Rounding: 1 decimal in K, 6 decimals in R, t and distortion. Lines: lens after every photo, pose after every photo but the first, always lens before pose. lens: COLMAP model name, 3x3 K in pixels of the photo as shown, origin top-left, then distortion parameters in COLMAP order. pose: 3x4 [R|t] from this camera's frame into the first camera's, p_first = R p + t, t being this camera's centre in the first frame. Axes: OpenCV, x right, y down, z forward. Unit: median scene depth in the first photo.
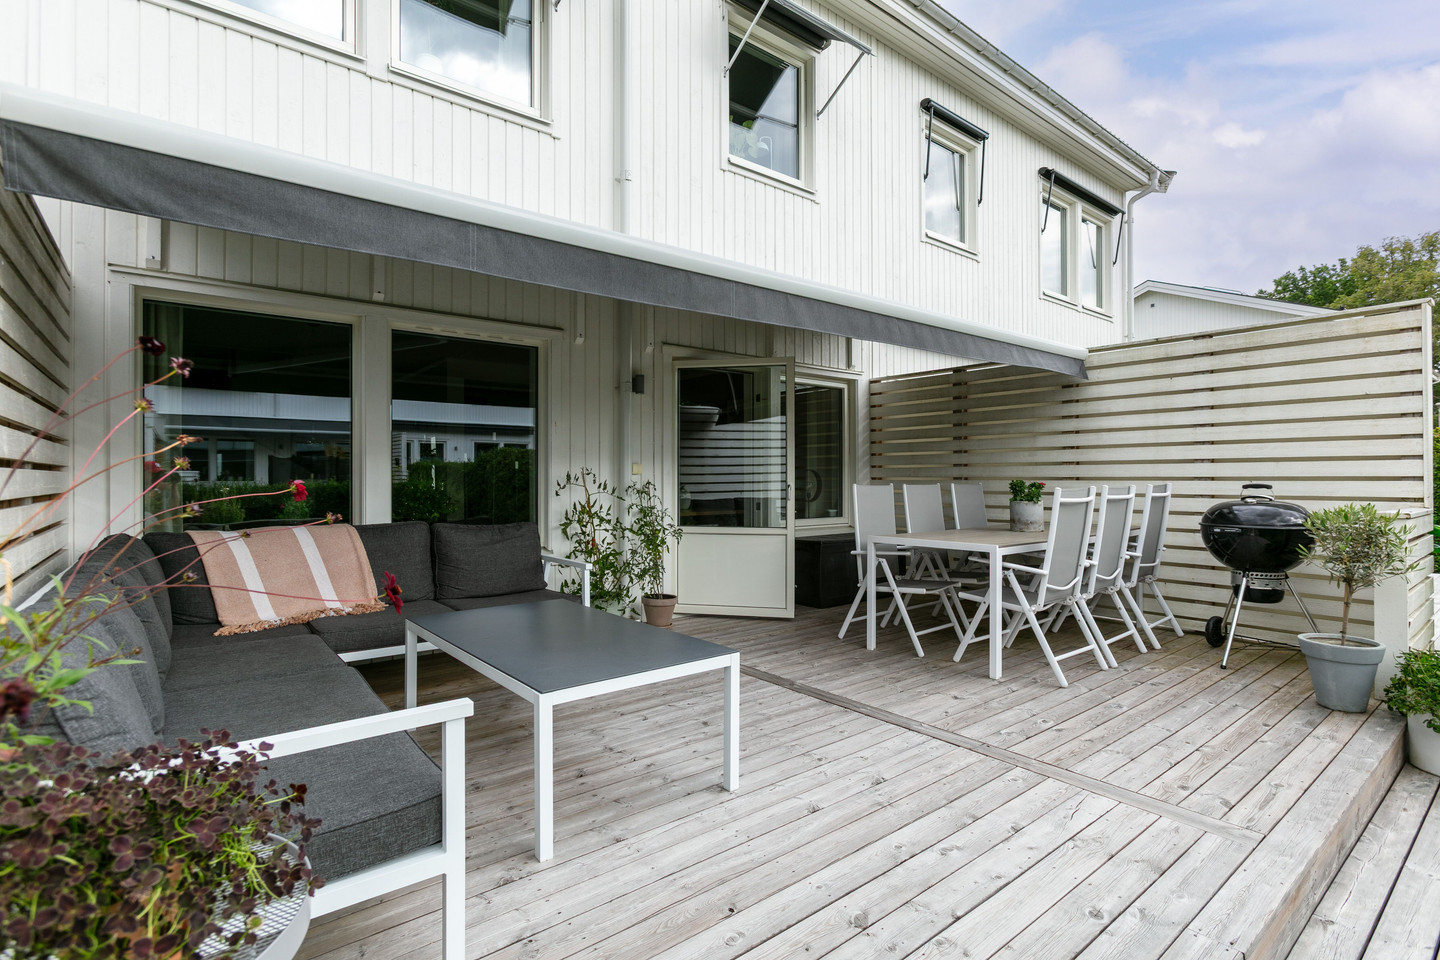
lens RADIAL K [[688.2, 0, 708.1], [0, 688.2, 472.7], [0, 0, 1]] dist [-0.016328, 0.003892]
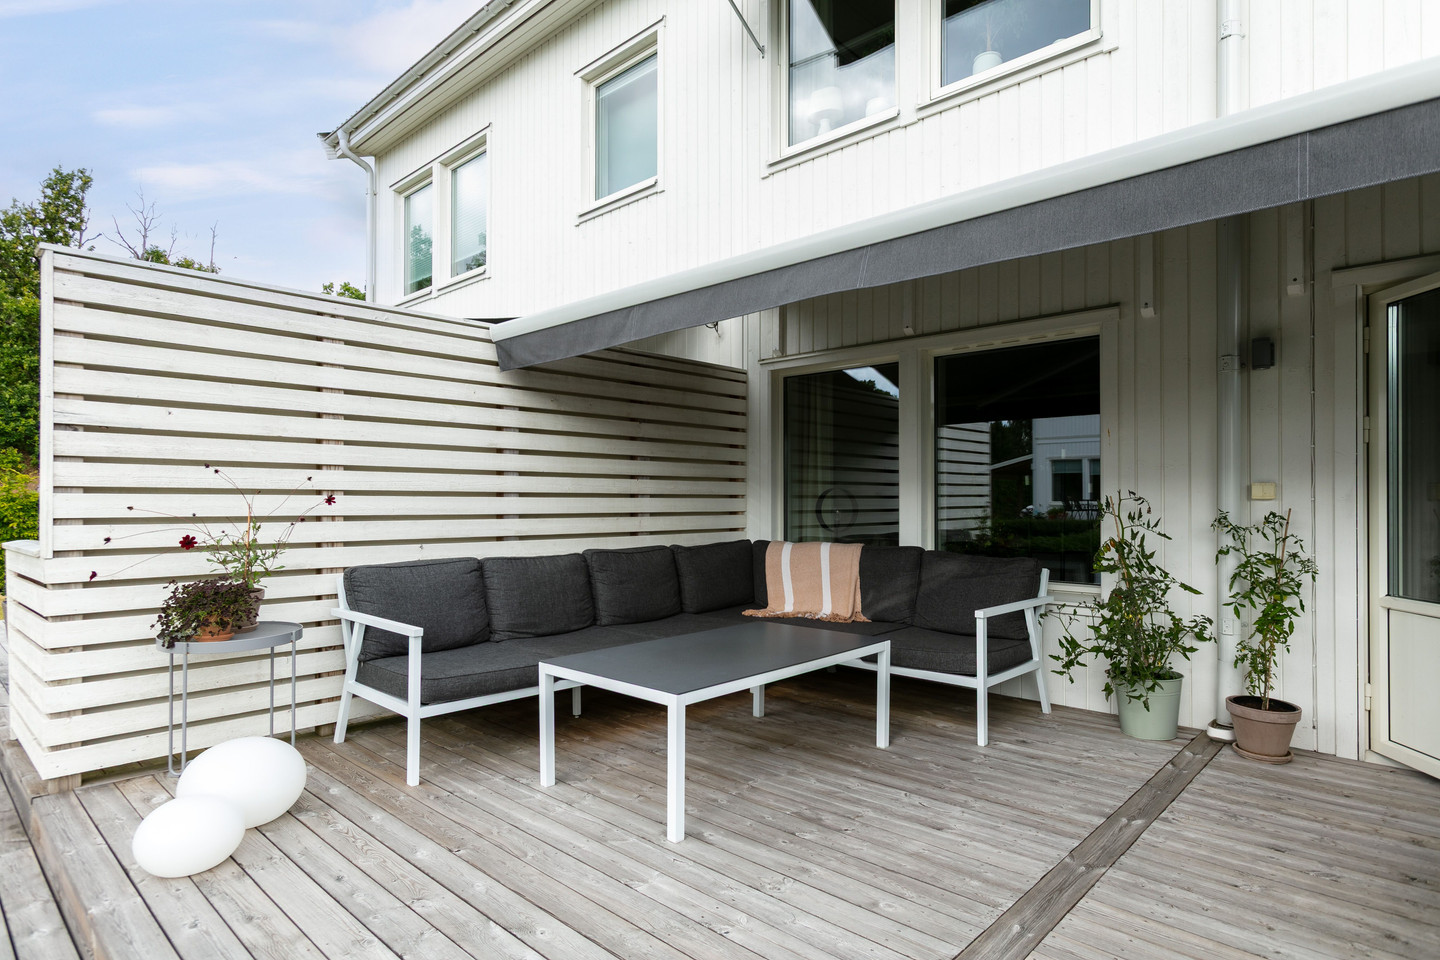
lens RADIAL K [[754.8, 0, 714.3], [0, 754.8, 492.2], [0, 0, 1]] dist [-0.011506, 0.007852]
pose [[0.158960, -0.008817, -0.987246, 0.697377], [0.001338, 0.999961, -0.008715, 0.000139], [0.987284, 0.000064, 0.158966, 0.590903]]
